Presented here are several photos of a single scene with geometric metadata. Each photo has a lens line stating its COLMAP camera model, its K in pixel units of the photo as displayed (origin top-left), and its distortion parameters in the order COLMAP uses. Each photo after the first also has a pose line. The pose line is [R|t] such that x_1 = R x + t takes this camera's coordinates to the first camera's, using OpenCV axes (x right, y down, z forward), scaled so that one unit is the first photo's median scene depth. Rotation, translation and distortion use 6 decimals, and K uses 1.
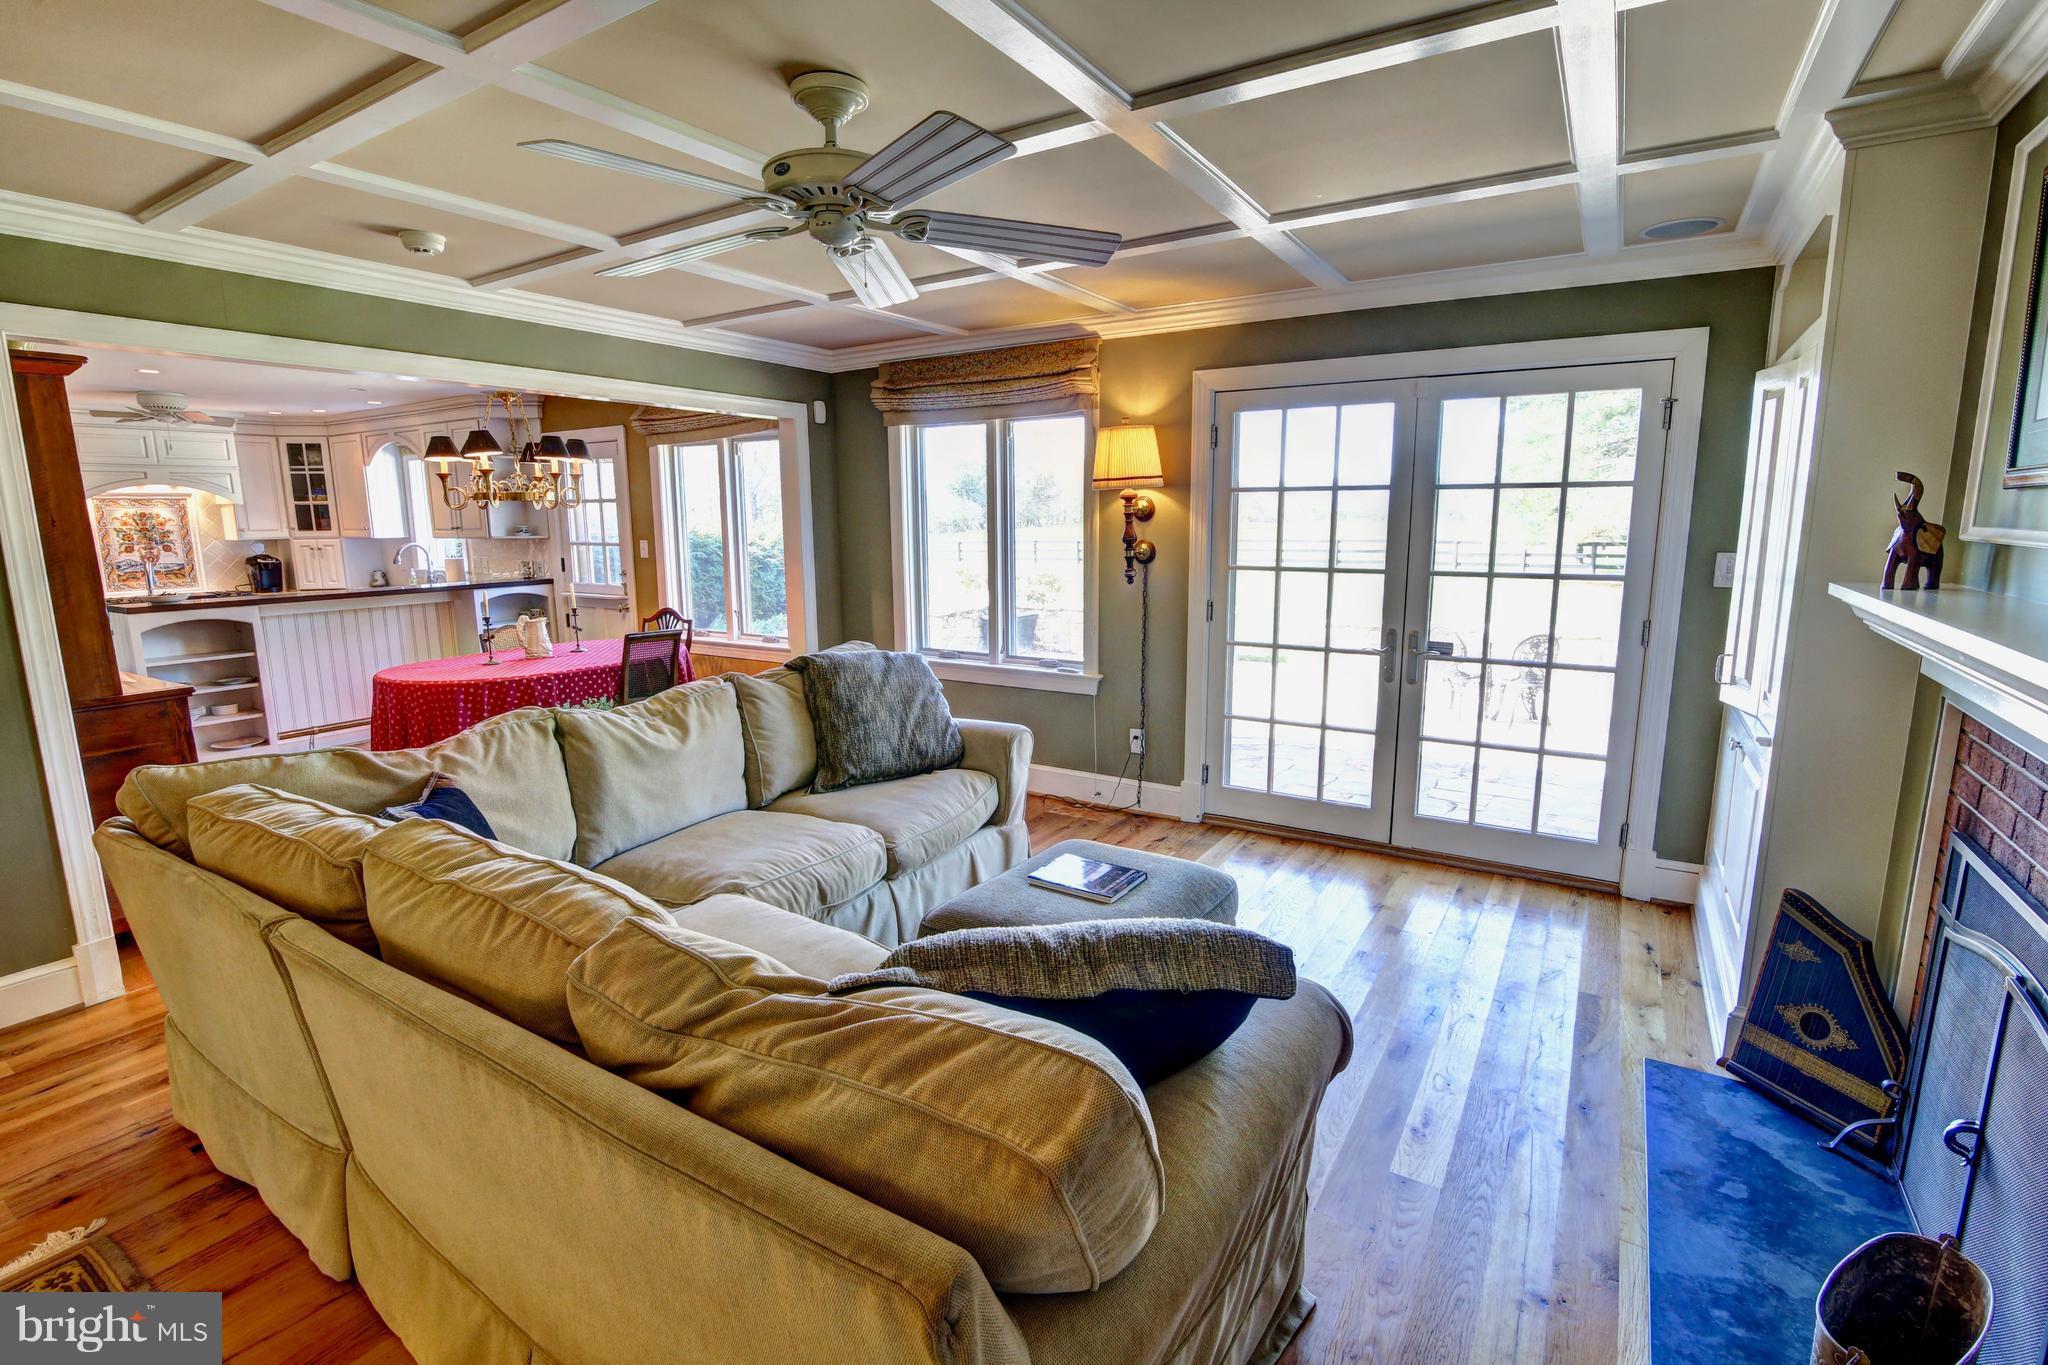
lens RADIAL K [[936.3, 0, 1025.1], [0, 936.3, 678.5], [0, 0, 1]] dist [-0.018166, 0.001192]
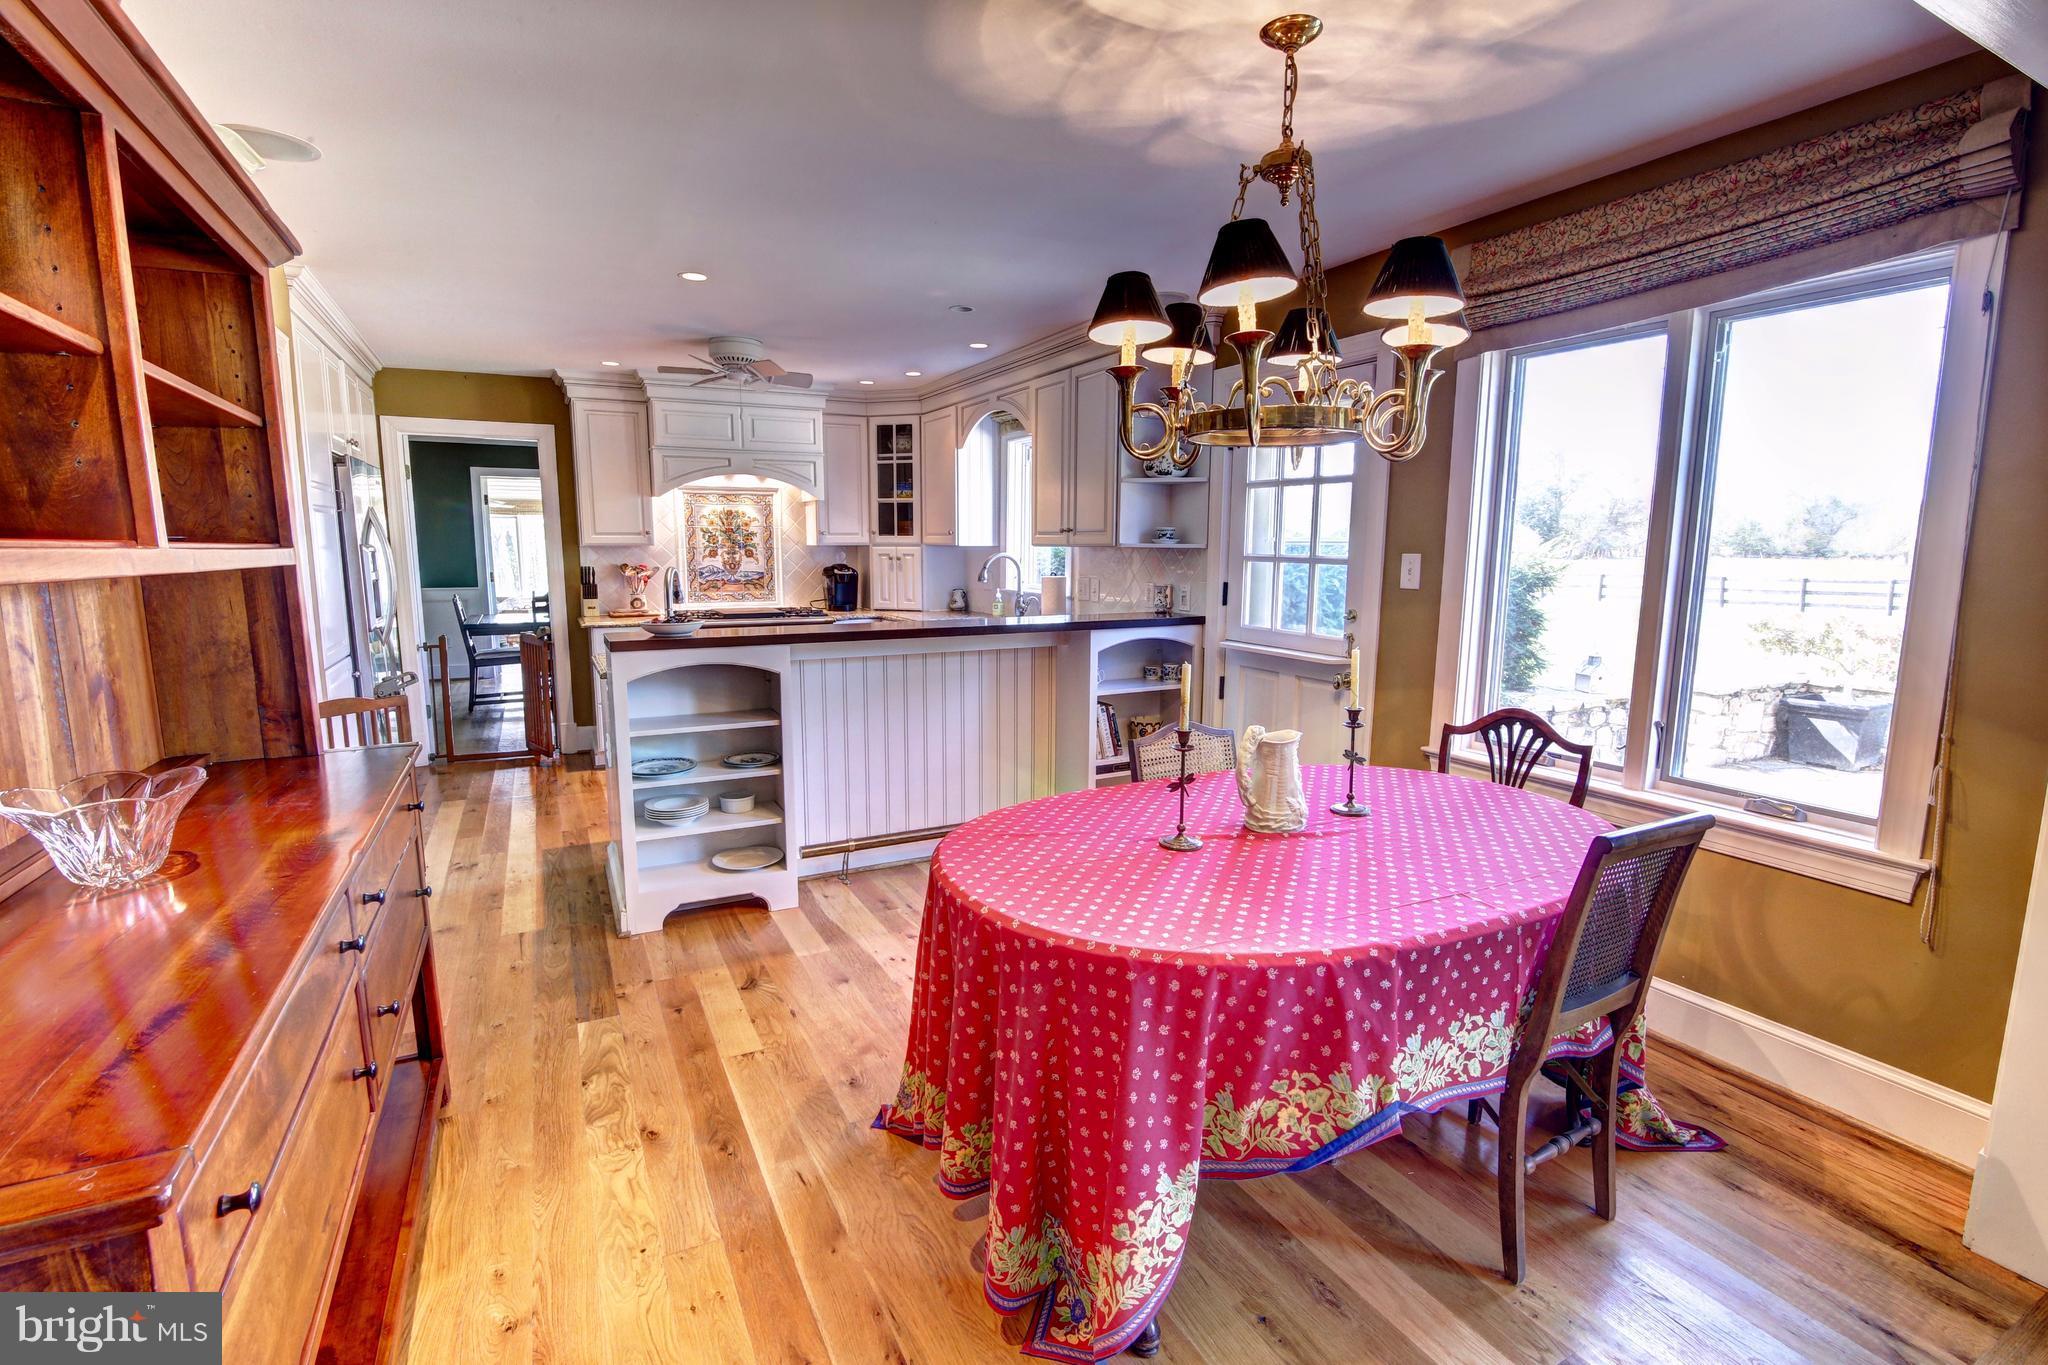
lens RADIAL K [[936.3, 0, 1029.9], [0, 936.3, 682.6], [0, 0, 1]] dist [-0.018166, 0.001192]
pose [[0.863801, 0.085529, -0.496521, -0.281044], [-0.096991, 0.995282, 0.002708, -0.051675], [0.494410, 0.045819, 0.868020, 0.397241]]
